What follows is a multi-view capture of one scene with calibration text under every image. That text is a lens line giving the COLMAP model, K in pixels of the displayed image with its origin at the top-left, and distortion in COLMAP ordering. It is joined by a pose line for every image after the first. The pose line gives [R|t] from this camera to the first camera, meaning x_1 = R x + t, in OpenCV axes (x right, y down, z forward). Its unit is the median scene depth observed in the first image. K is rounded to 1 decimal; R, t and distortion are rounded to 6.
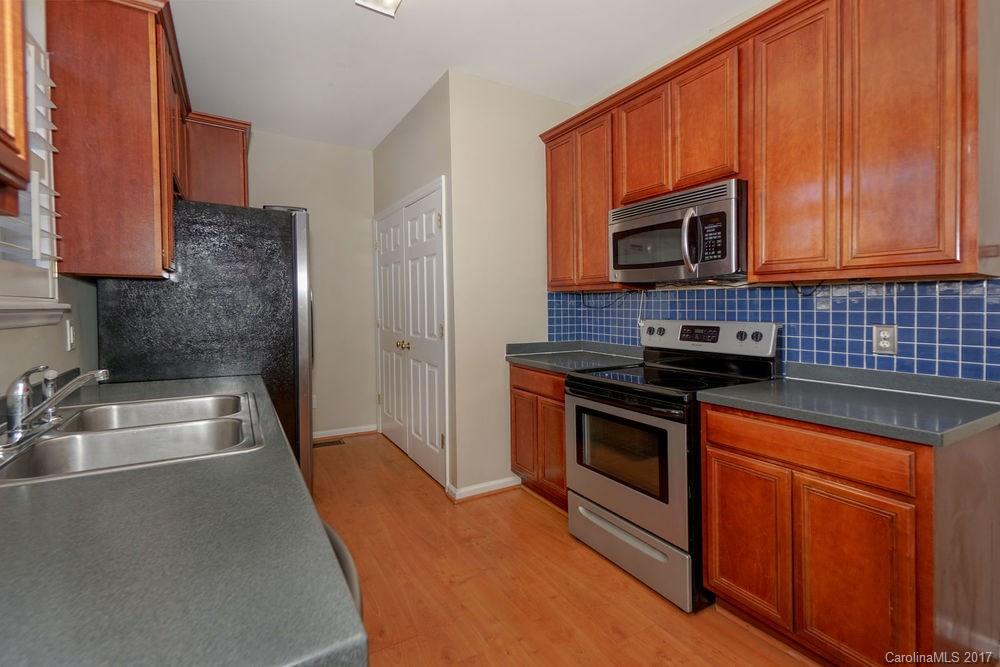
lens RADIAL K [[455.1, 0, 511.7], [0, 455.1, 312.2], [0, 0, 1]] dist [0.015986, 0.000311]
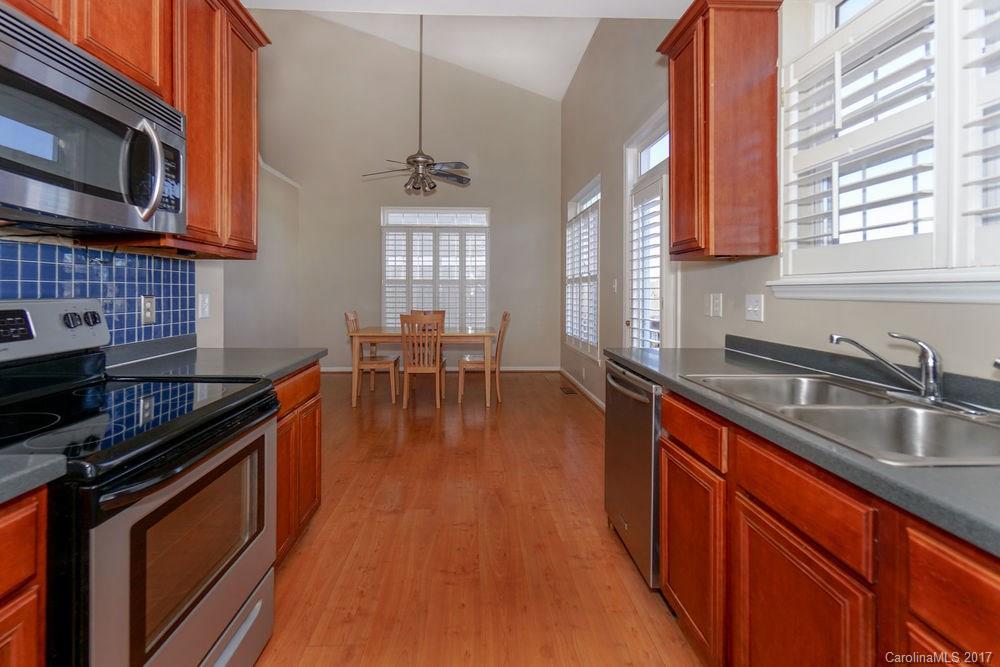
lens RADIAL K [[455.1, 0, 502.5], [0, 455.1, 289.3], [0, 0, 1]] dist [0.015986, 0.000311]
pose [[-0.876157, -0.000566, 0.482025, -0.374161], [0.004336, 0.999950, 0.009055, 0.005144], [-0.482006, 0.010024, -0.876111, 1.418595]]
